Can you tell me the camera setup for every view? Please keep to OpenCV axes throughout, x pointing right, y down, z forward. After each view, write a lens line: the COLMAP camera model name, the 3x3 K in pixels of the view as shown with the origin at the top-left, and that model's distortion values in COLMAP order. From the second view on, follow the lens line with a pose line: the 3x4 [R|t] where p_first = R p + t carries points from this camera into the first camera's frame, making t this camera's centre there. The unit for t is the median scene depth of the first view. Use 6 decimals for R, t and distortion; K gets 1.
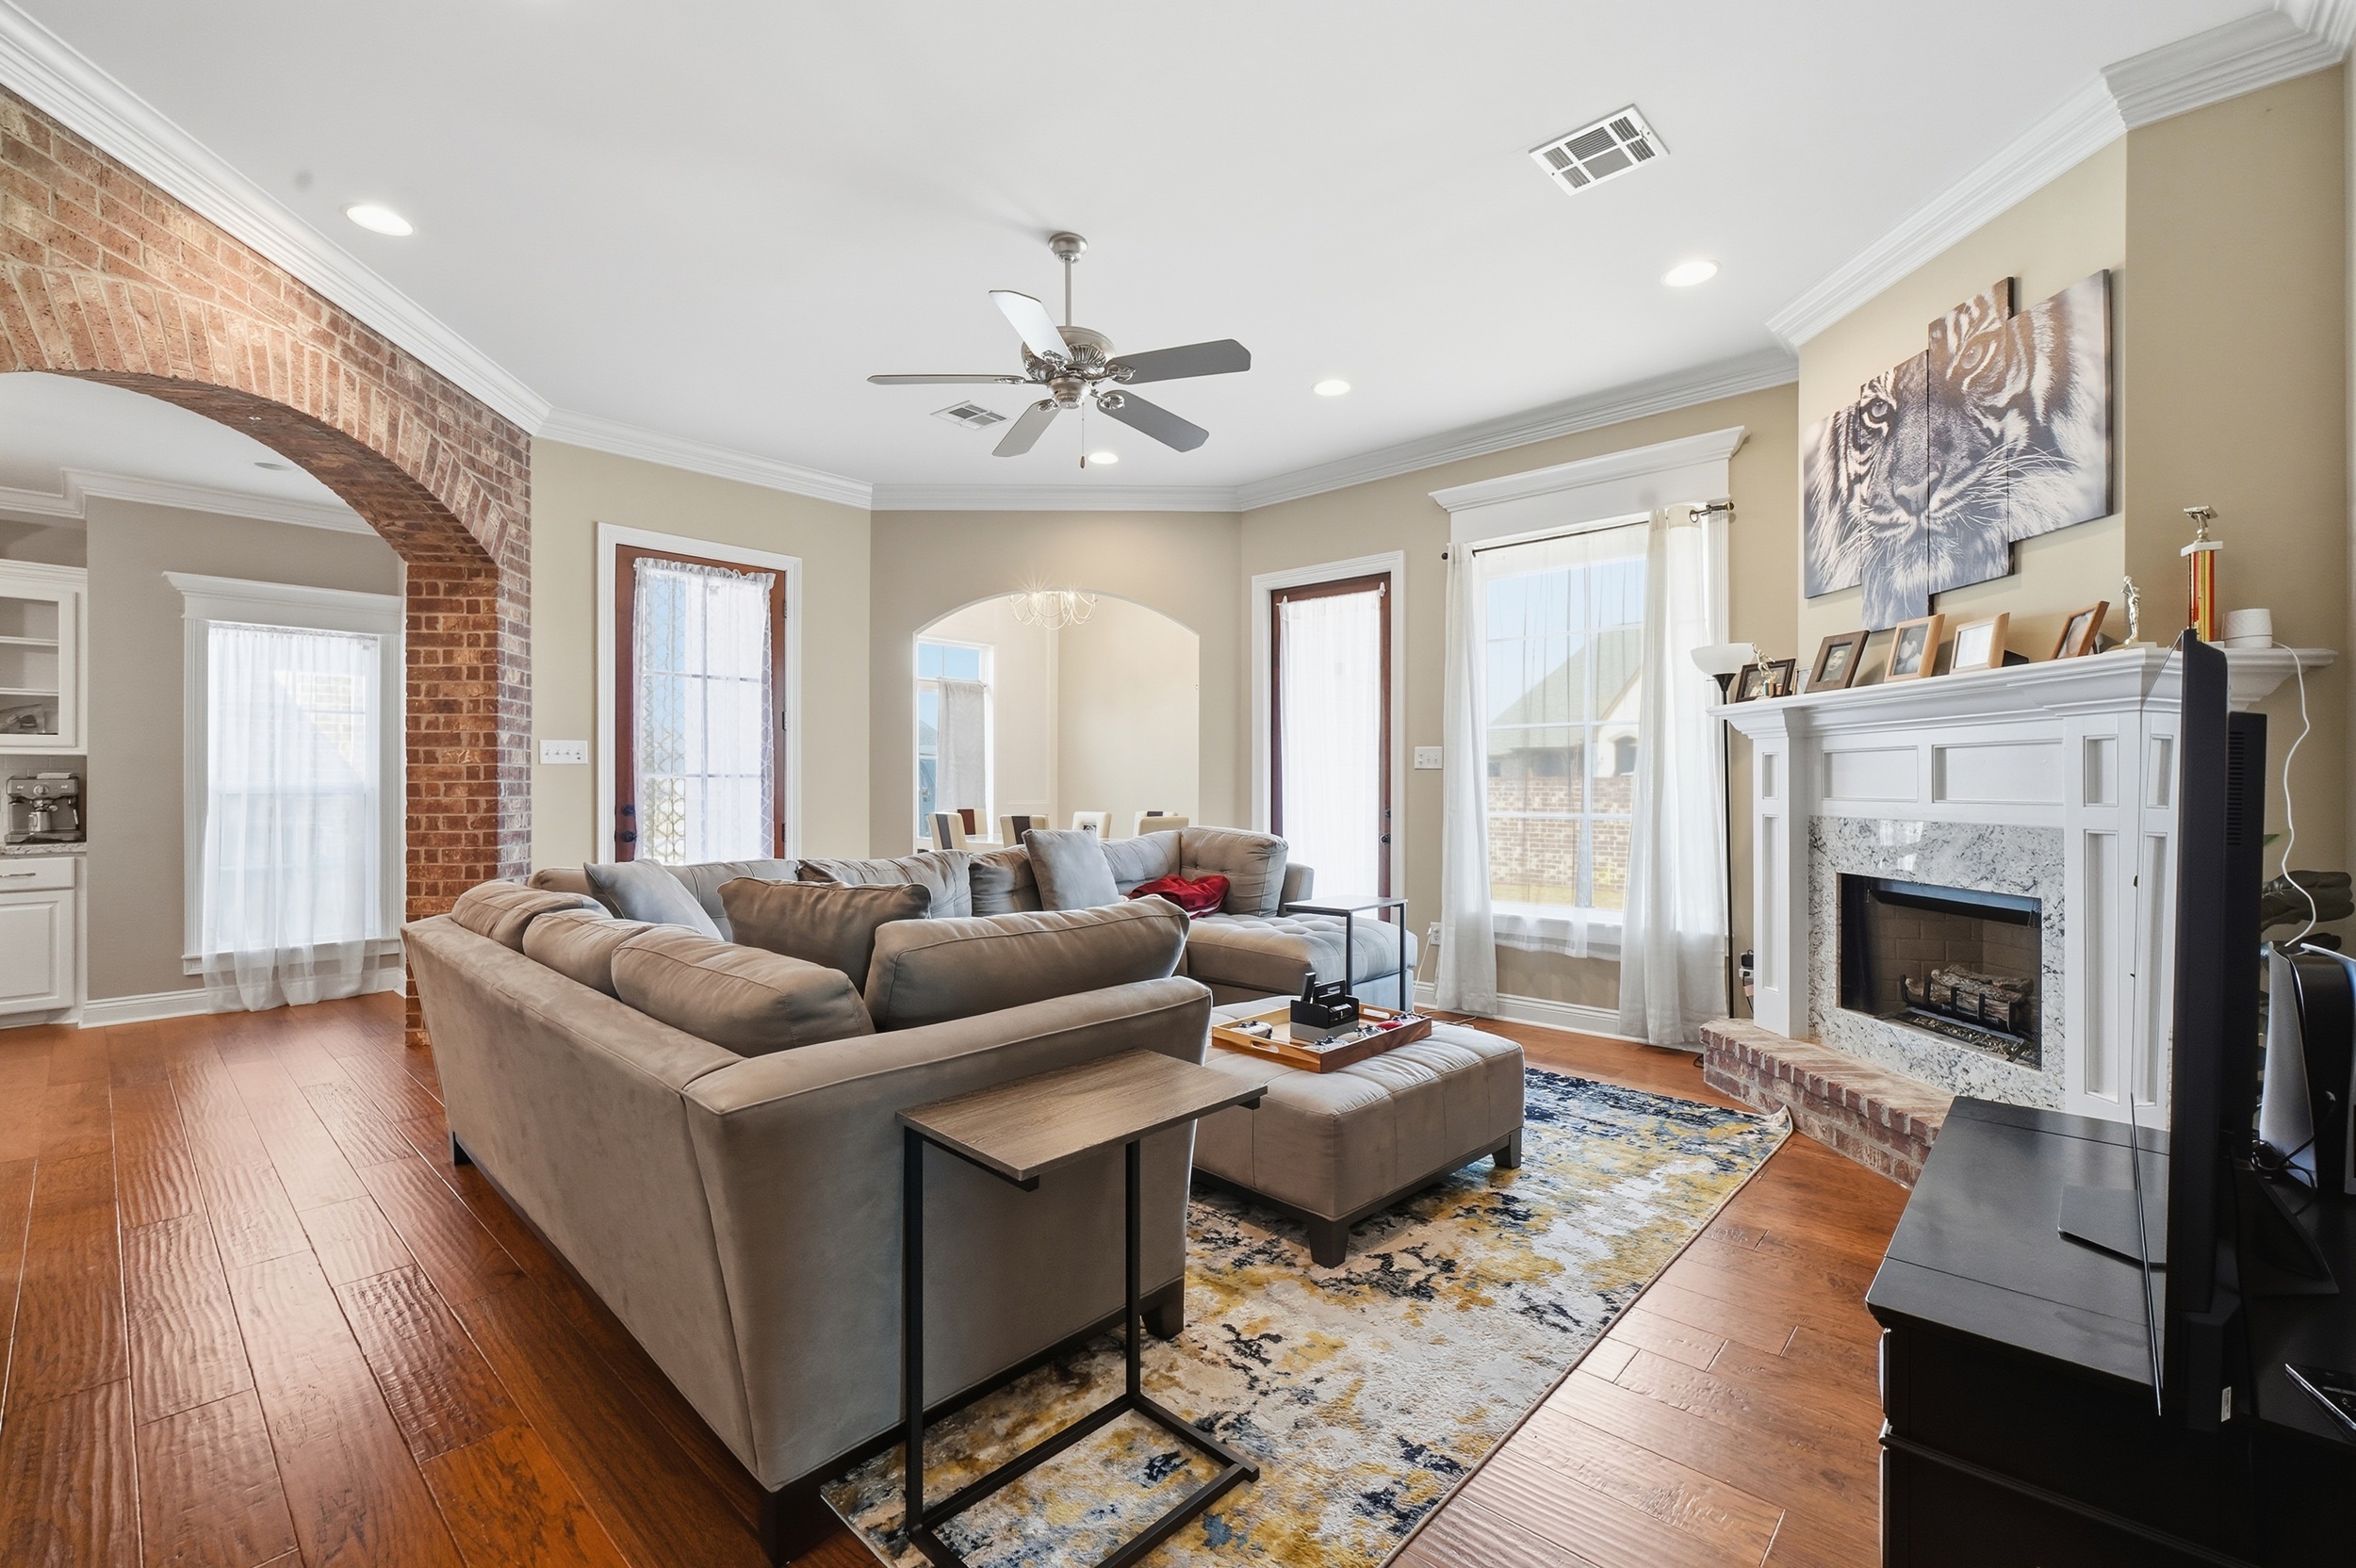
lens RADIAL K [[987.9, 0, 1194.1], [0, 987.9, 781.3], [0, 0, 1]] dist [-0.012442, 0.004249]
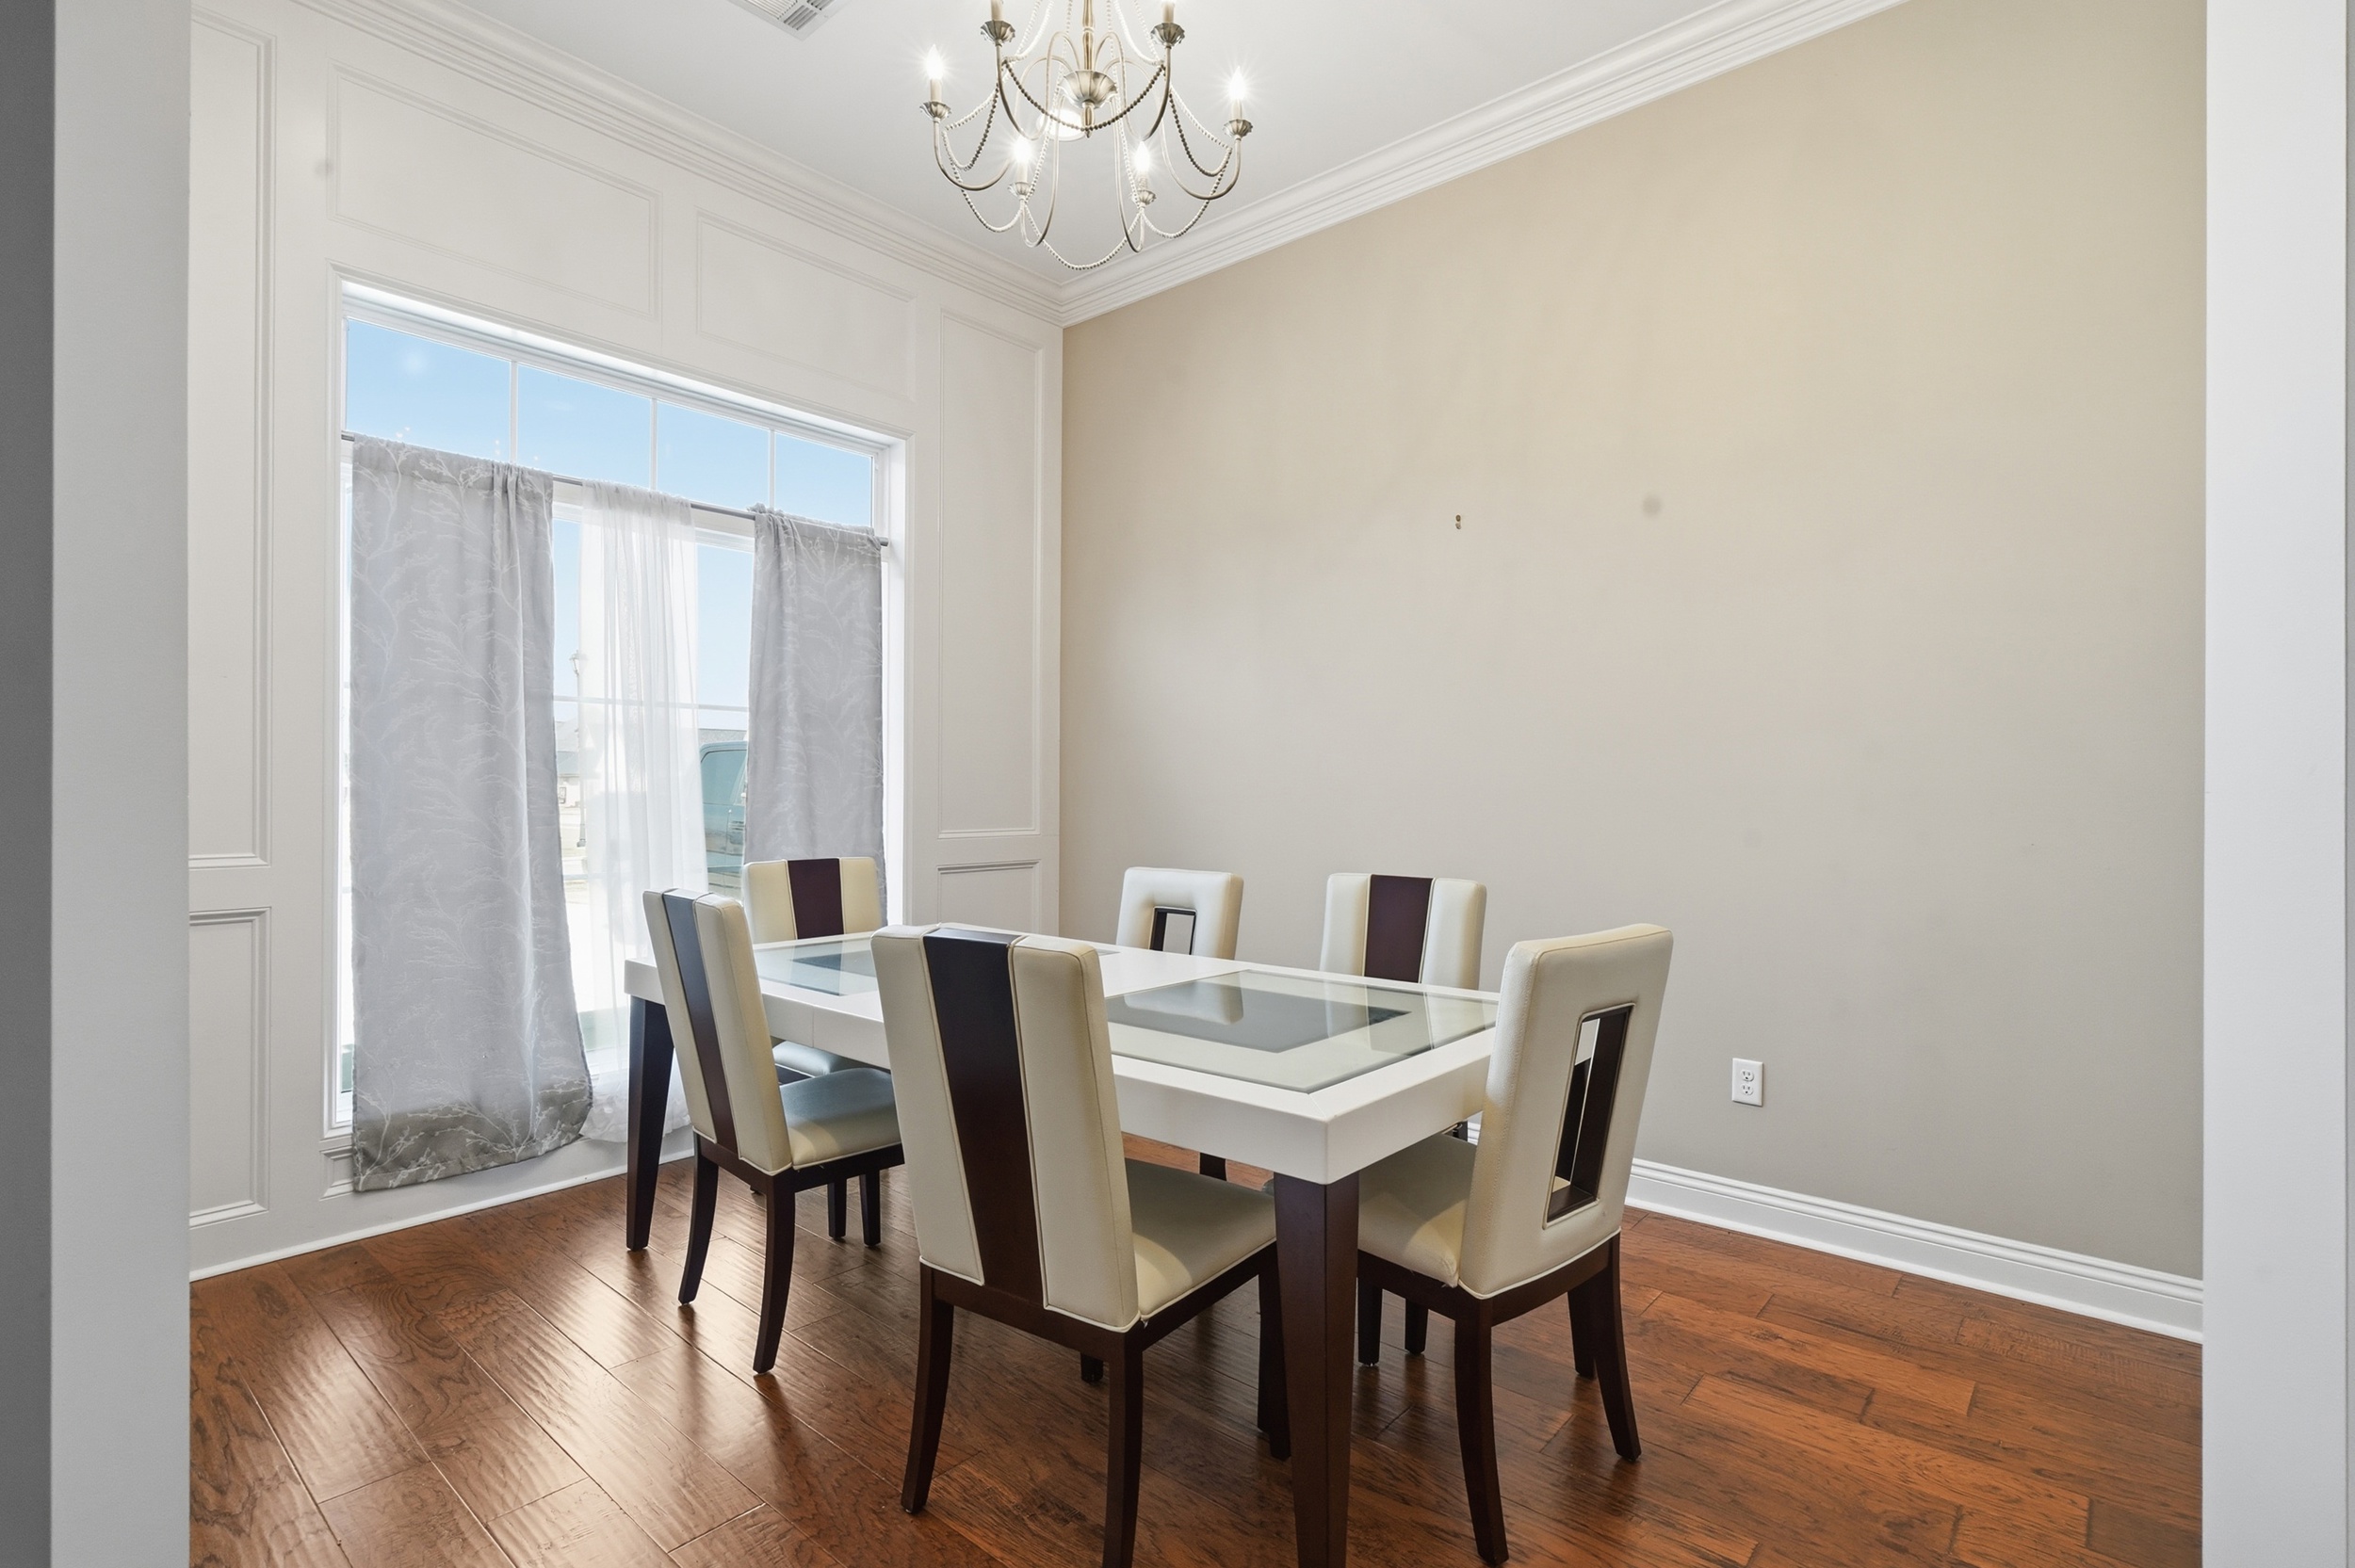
lens RADIAL K [[1124.4, 0, 1198.3], [0, 1124.4, 788.3], [0, 0, 1]] dist [-0.000931, 0.000248]
pose [[0.999995, -0.002687, 0.001604, -0.187967], [0.002683, 0.999993, 0.002507, 0.003792], [-0.001611, -0.002503, 0.999996, 1.189484]]
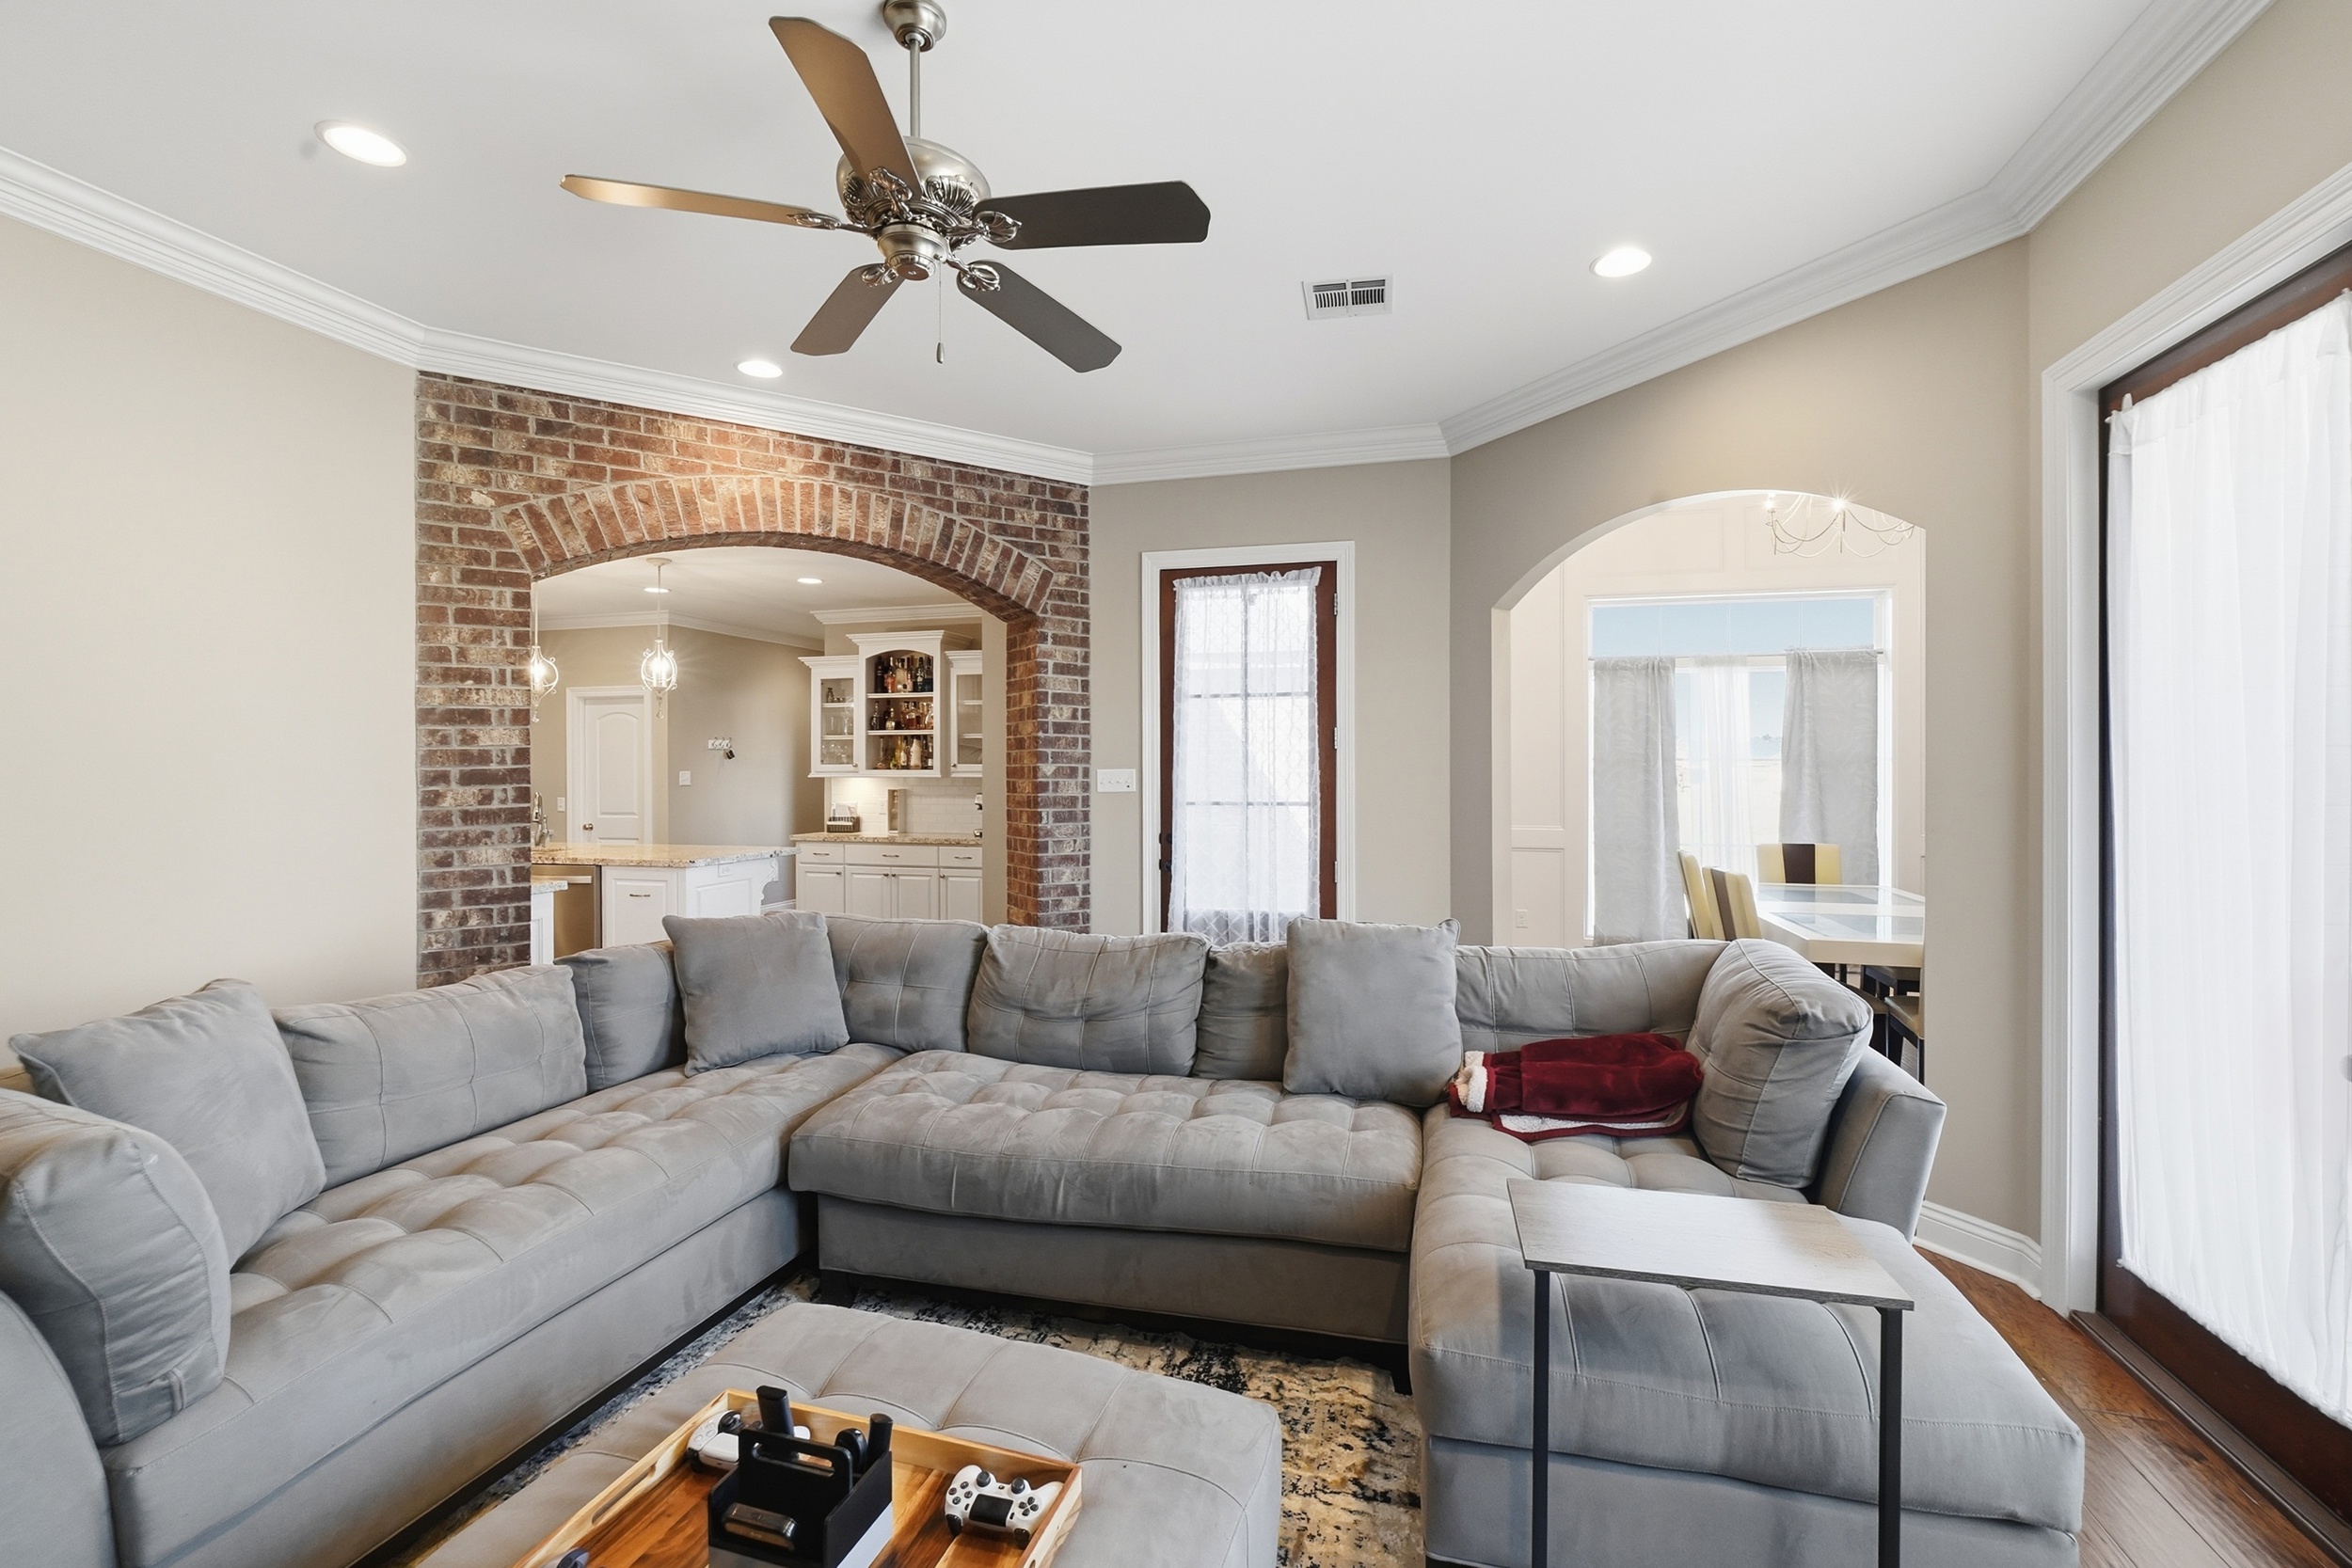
lens RADIAL K [[1018.8, 0, 1187.7], [0, 1018.8, 763.8], [0, 0, 1]] dist [-0.005699, -0.000297]
pose [[0.441043, -0.002075, -0.897483, 0.397460], [0.001981, 0.999997, -0.001339, -0.051246], [0.897484, -0.001188, 0.441046, 0.656294]]
